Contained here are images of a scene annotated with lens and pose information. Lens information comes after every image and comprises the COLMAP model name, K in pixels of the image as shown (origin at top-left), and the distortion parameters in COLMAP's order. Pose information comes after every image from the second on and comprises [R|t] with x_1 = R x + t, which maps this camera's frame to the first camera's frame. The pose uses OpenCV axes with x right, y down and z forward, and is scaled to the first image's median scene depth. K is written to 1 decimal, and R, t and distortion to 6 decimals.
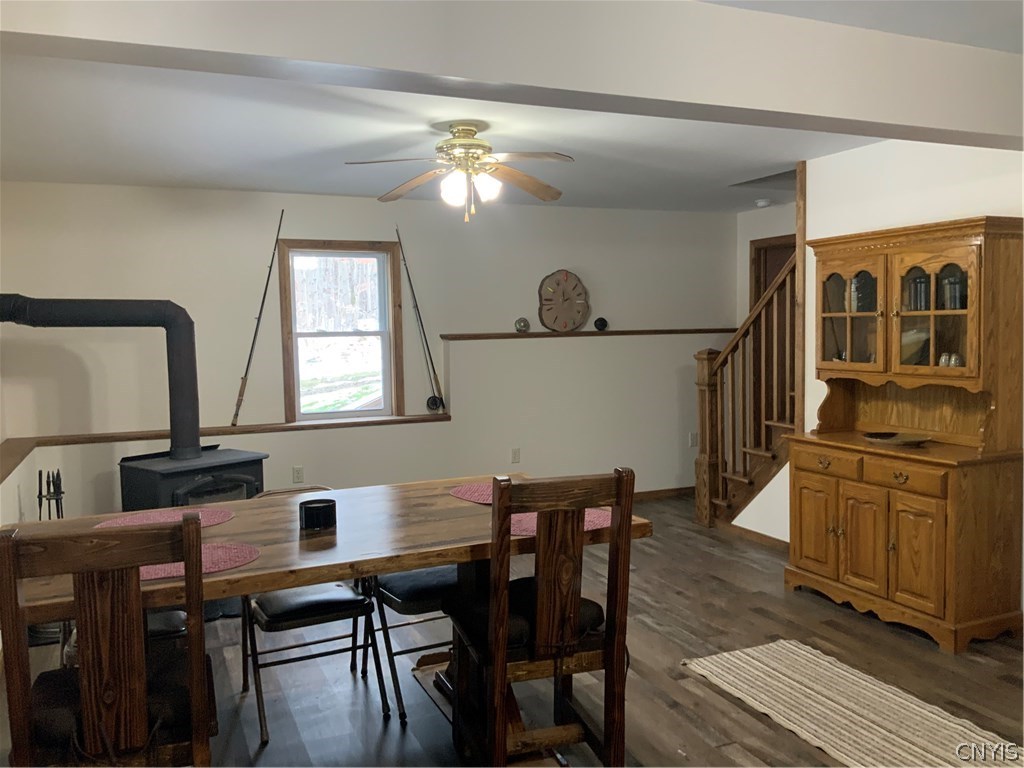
lens RADIAL K [[843.4, 0, 512.0], [0, 843.4, 384.0], [0, 0, 1]] dist [0.012703, 0.000989]
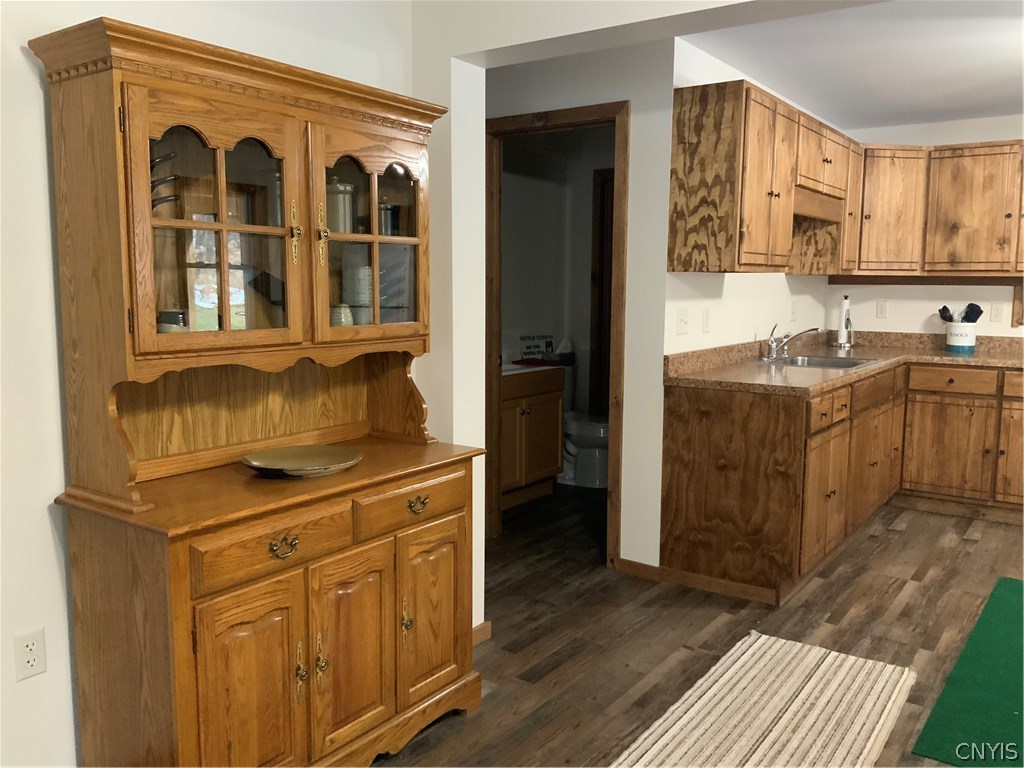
lens RADIAL K [[843.4, 0, 512.0], [0, 843.4, 384.0], [0, 0, 1]] dist [0.012703, 0.000989]
pose [[-0.516734, -0.082439, 0.852168, -0.091454], [0.065761, 0.988591, 0.135512, -0.053488], [-0.853617, 0.126063, -0.505417, 1.198200]]
